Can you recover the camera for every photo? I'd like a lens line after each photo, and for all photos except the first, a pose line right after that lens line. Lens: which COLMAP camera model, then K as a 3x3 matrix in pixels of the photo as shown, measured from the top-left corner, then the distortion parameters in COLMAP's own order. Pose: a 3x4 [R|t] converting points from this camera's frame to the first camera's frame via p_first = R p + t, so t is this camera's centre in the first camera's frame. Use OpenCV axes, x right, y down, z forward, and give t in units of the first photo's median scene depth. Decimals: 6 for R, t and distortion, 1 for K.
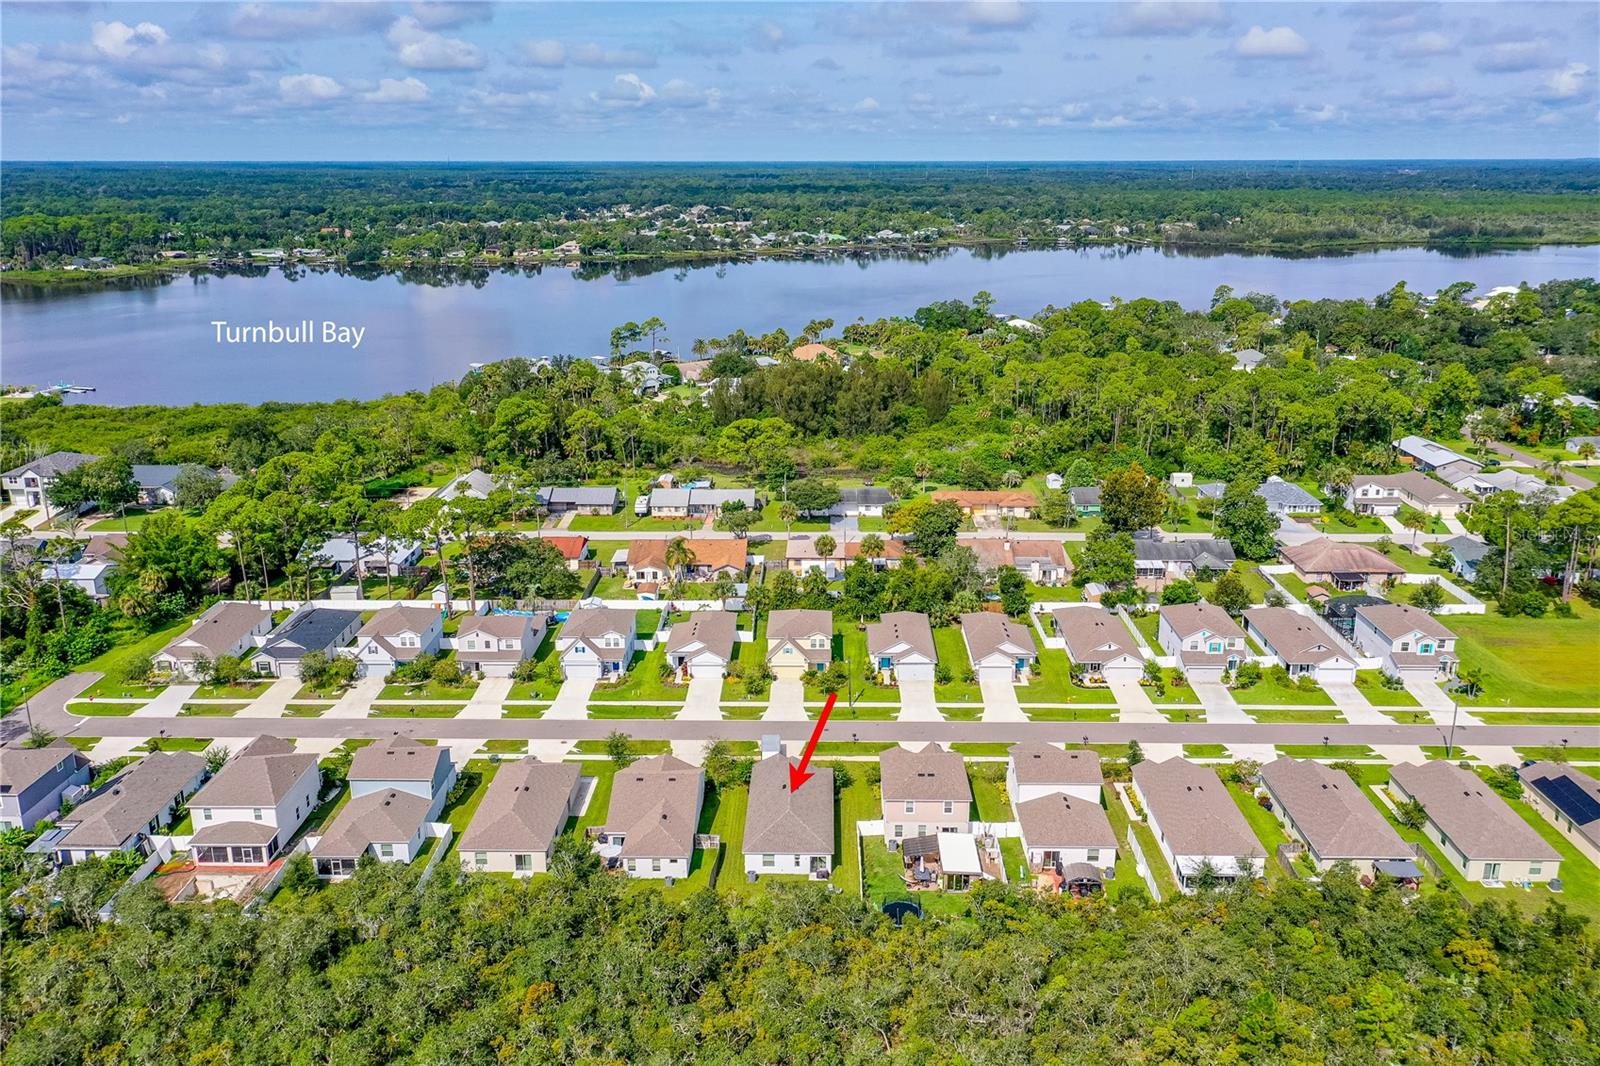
lens RADIAL K [[1281.0, 0, 800.0], [0, 1281.0, 533.0], [0, 0, 1]] dist [0.017354, 0.002083]
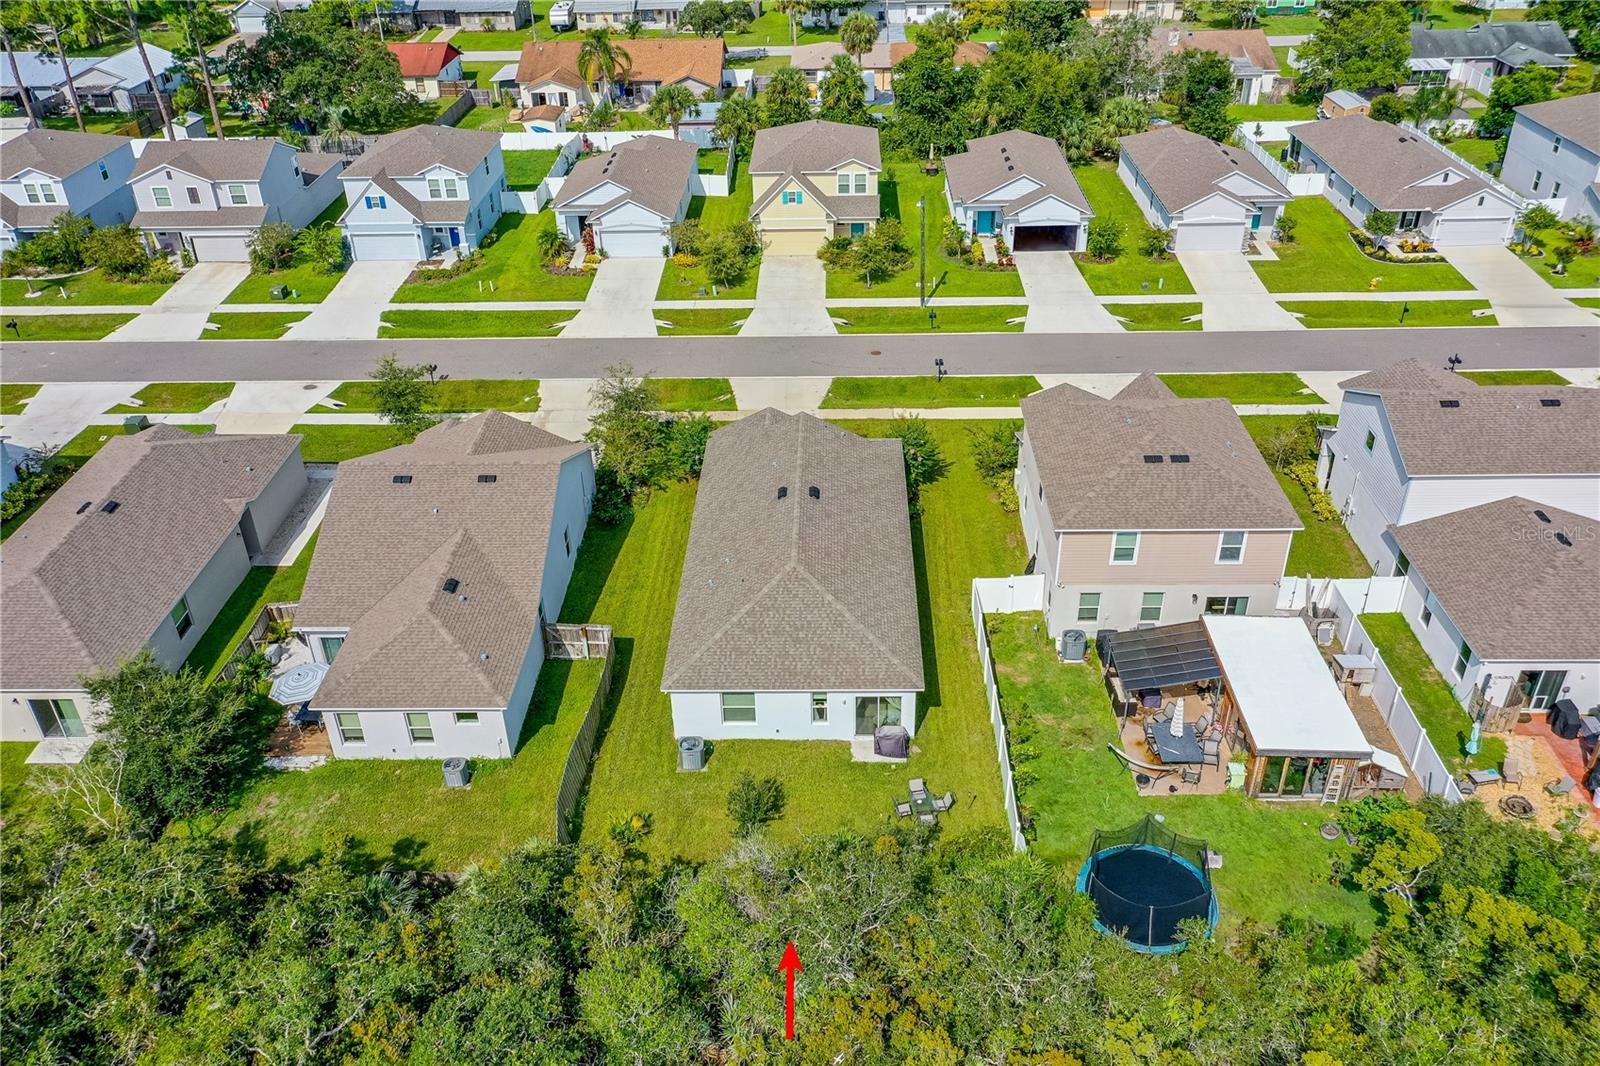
lens RADIAL K [[1281.0, 0, 800.0], [0, 1281.0, 533.0], [0, 0, 1]] dist [0.017354, 0.002083]
pose [[0.999813, -0.013337, -0.014031, -0.001366], [0.016649, 0.962234, 0.271715, 0.082112], [0.009878, -0.271898, 0.962275, 0.488447]]
